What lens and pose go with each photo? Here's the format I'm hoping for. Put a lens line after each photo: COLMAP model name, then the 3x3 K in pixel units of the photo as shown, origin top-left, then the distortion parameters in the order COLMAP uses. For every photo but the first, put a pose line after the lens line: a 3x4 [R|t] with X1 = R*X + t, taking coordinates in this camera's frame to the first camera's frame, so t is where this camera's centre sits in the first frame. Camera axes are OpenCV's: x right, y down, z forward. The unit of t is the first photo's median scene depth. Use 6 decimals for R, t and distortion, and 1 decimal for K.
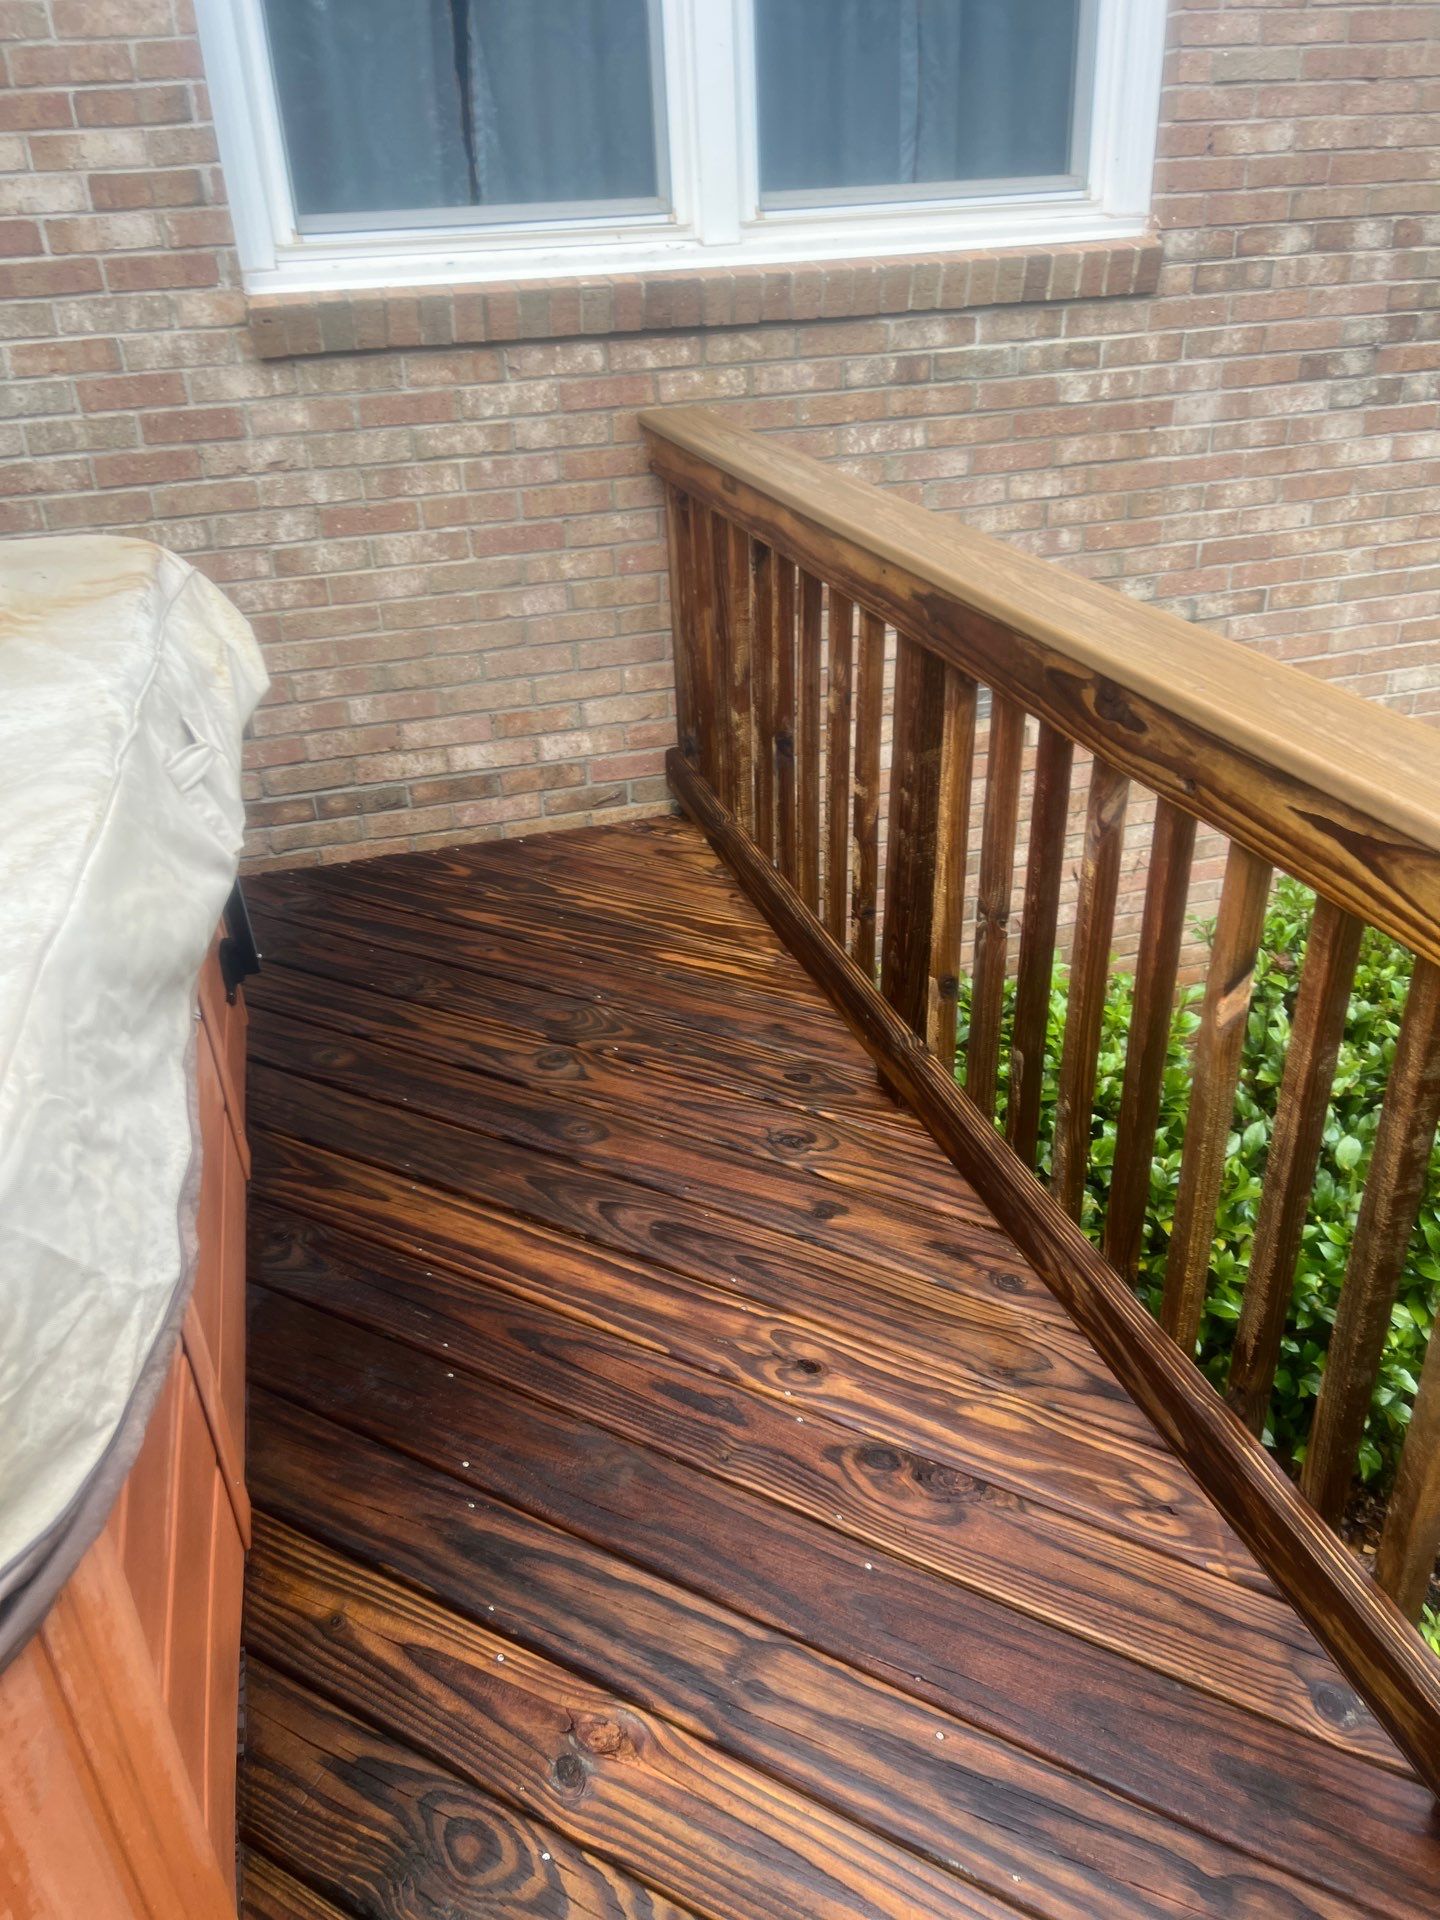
lens RADIAL K [[1434.2, 0, 716.7], [0, 1434.2, 1001.6], [0, 0, 1]] dist [0.057746, -0.044608]
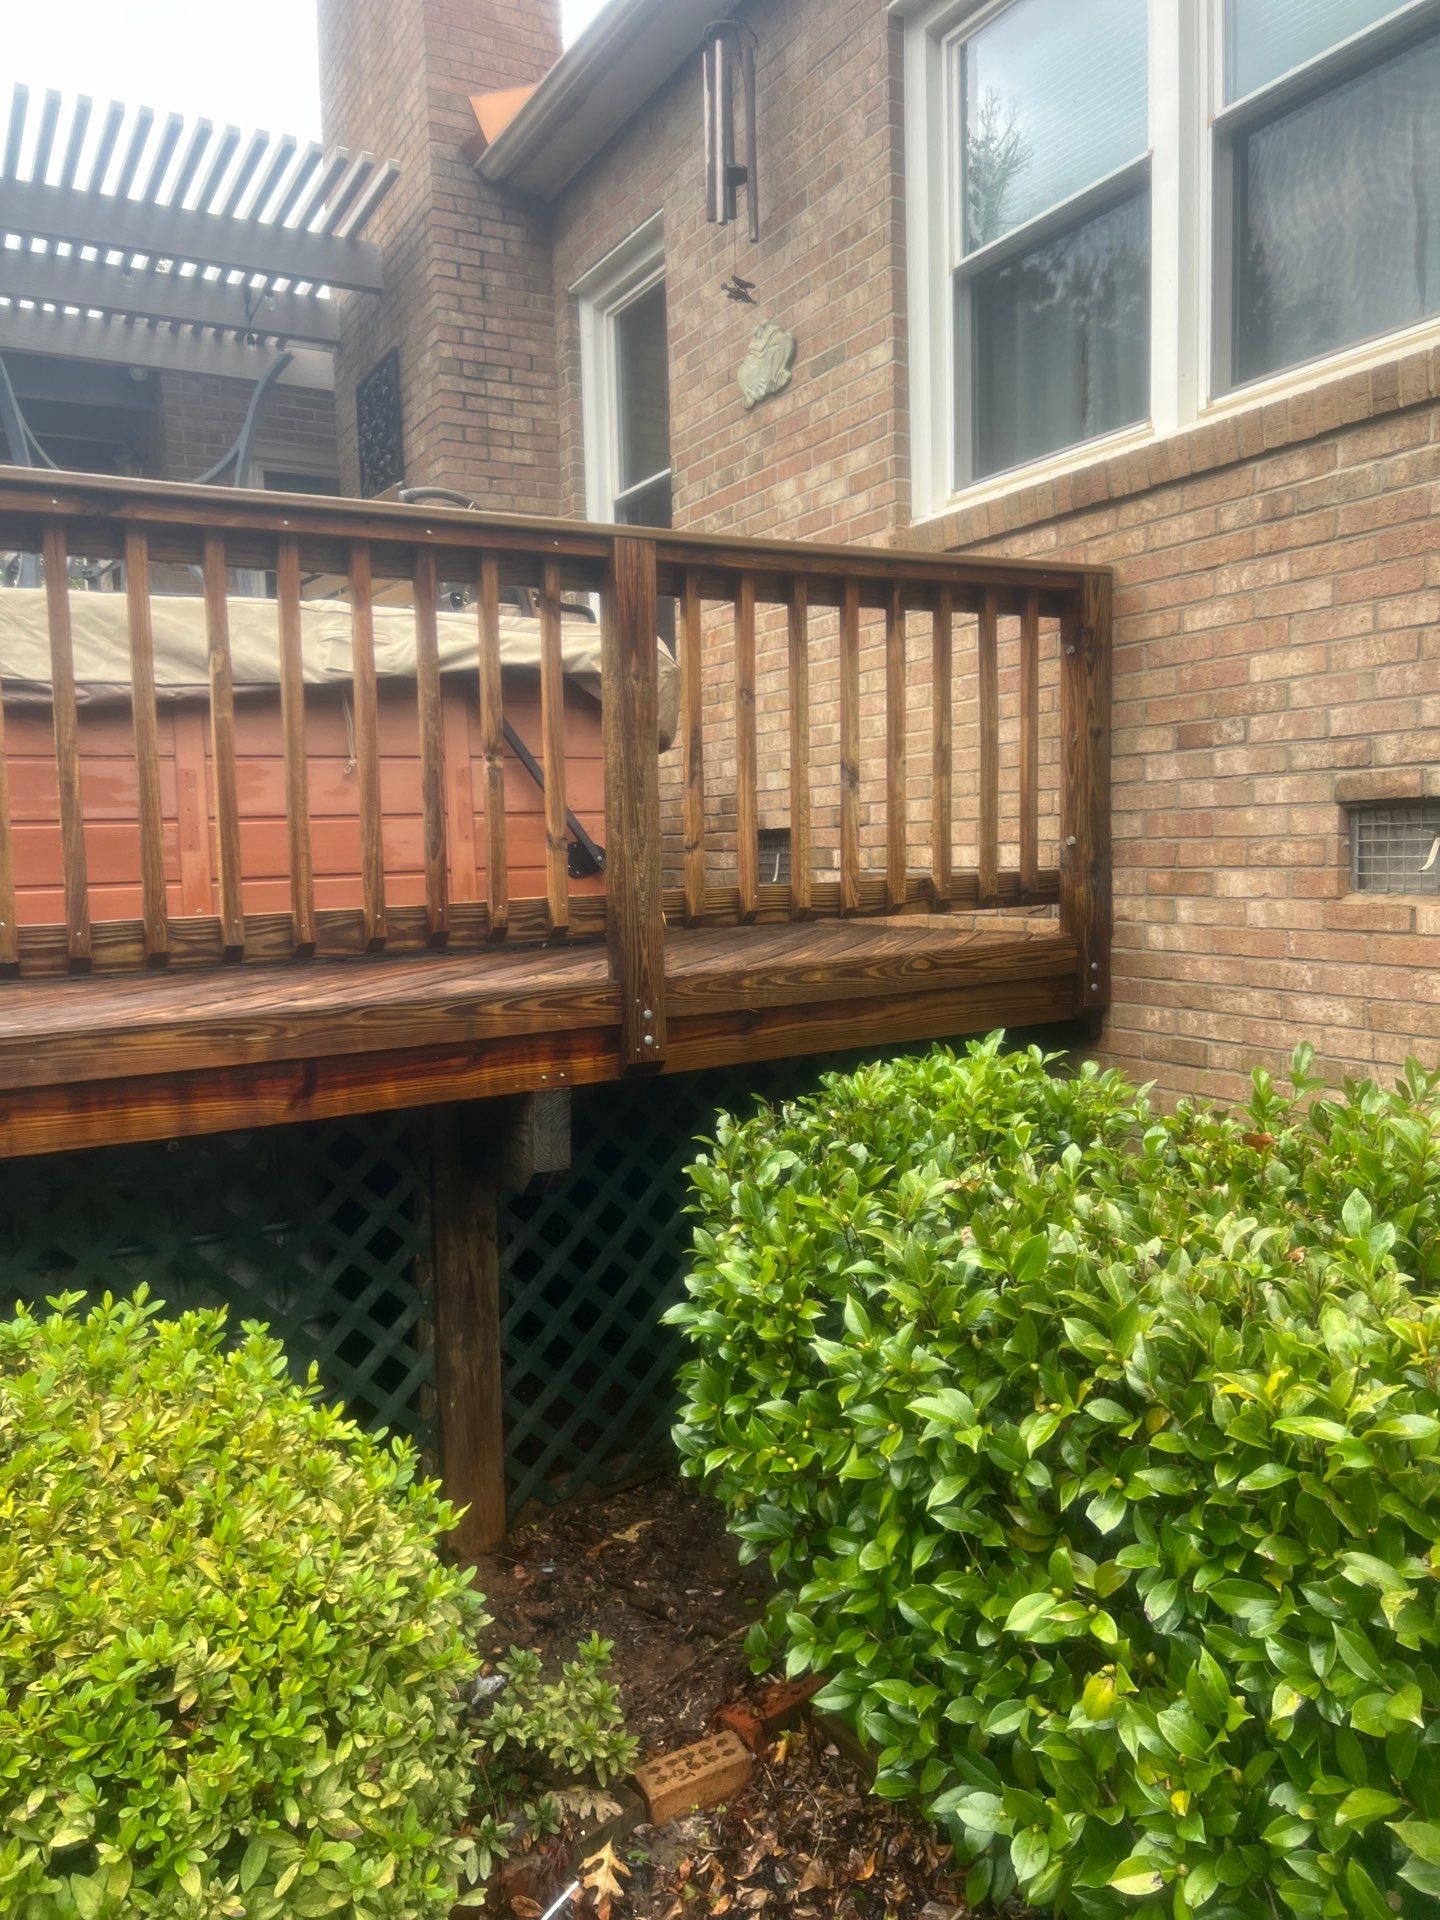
lens RADIAL K [[1453.2, 0, 718.6], [0, 1453.2, 977.0], [0, 0, 1]] dist [0.056048, -0.055269]
pose [[0.246069, 0.126343, -0.960983, 1.019496], [-0.455914, 0.890024, 0.000273, 0.017268], [0.855332, 0.438058, 0.276609, 0.536473]]
